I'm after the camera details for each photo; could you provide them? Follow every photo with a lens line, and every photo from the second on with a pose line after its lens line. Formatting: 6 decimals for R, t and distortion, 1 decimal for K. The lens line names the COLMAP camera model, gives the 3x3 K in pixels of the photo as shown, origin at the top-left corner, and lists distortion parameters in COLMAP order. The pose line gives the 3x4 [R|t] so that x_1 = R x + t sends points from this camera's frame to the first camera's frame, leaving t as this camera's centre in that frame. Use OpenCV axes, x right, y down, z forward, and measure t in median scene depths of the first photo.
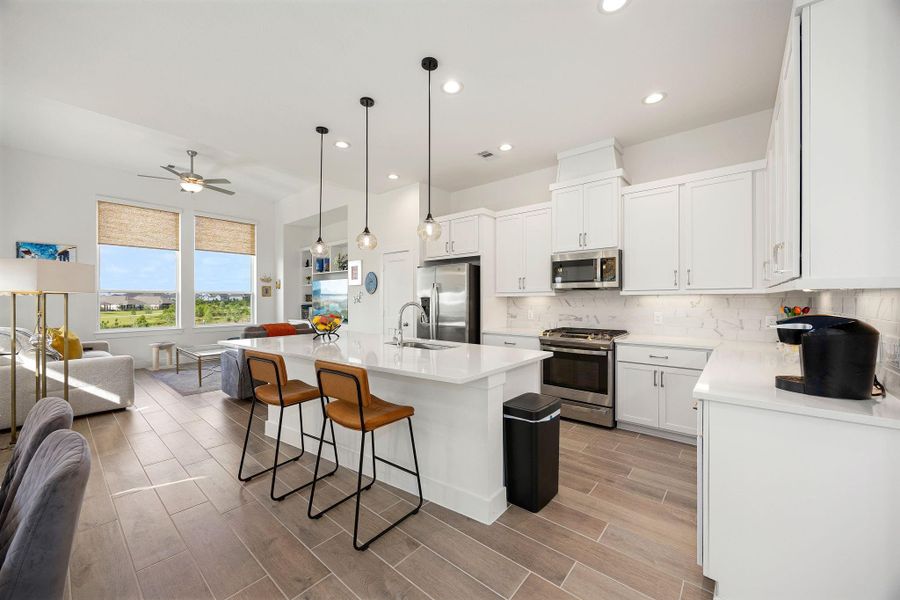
lens RADIAL K [[342.8, 0, 451.0], [0, 342.8, 300.7], [0, 0, 1]] dist [-0.005031, -0.000004]
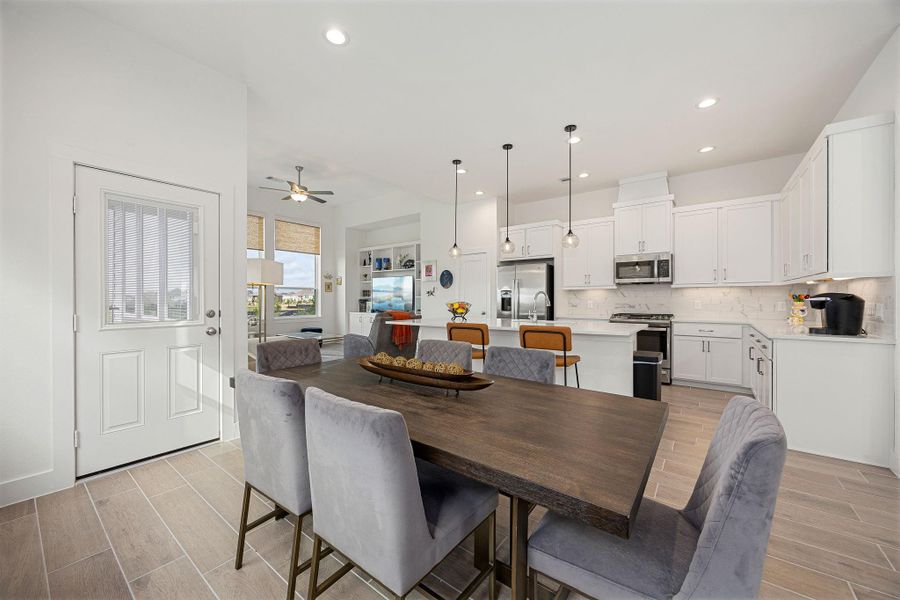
lens RADIAL K [[342.8, 0, 450.0], [0, 342.8, 300.1], [0, 0, 1]] dist [-0.005031, -0.000004]
pose [[0.998643, -0.000545, 0.052076, -0.339763], [0.000517, 1.000000, 0.000546, 0.023947], [-0.052076, -0.000518, 0.998643, -0.229842]]
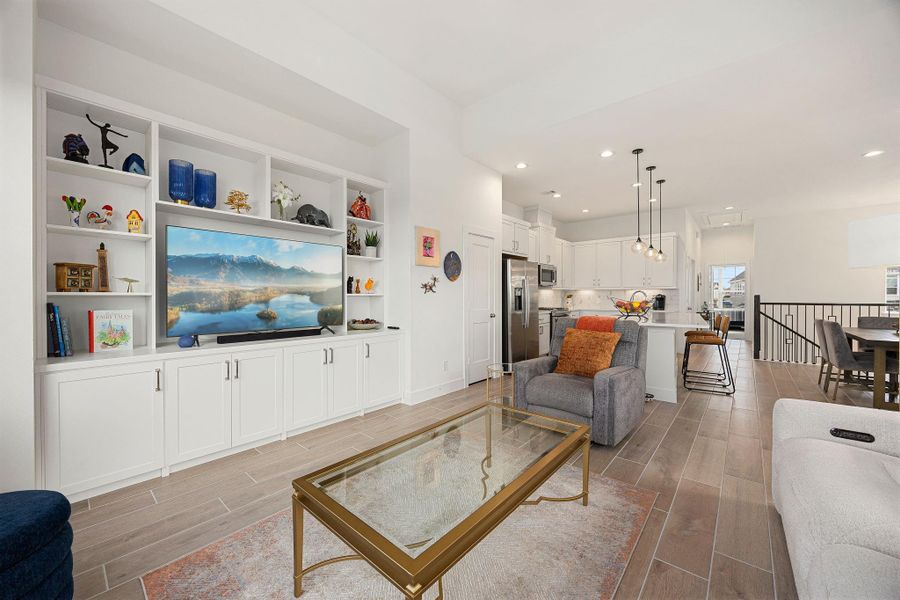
lens RADIAL K [[342.8, 0, 450.0], [0, 342.8, 298.3], [0, 0, 1]] dist [-0.005031, -0.000004]
pose [[0.009573, -0.006537, 0.999933, -1.175900], [0.006770, 0.999956, 0.006473, 0.015754], [-0.999931, 0.006707, 0.009617, 1.205240]]
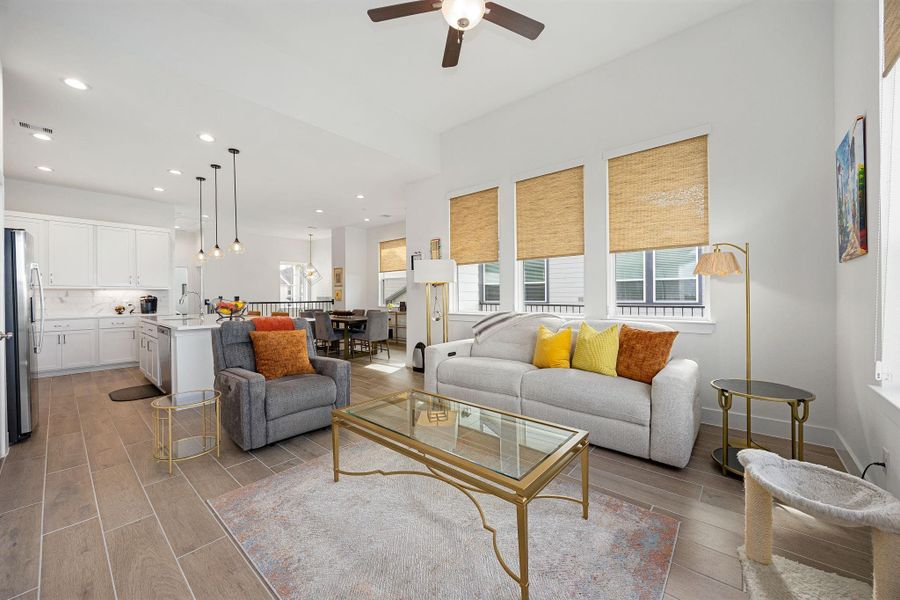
lens RADIAL K [[342.8, 0, 448.2], [0, 342.8, 294.4], [0, 0, 1]] dist [-0.005031, -0.000004]
pose [[-0.999885, 0.007153, 0.013345, -0.839386], [0.007175, 0.999973, 0.001615, 0.015628], [-0.013334, 0.001710, -0.999910, 1.604334]]
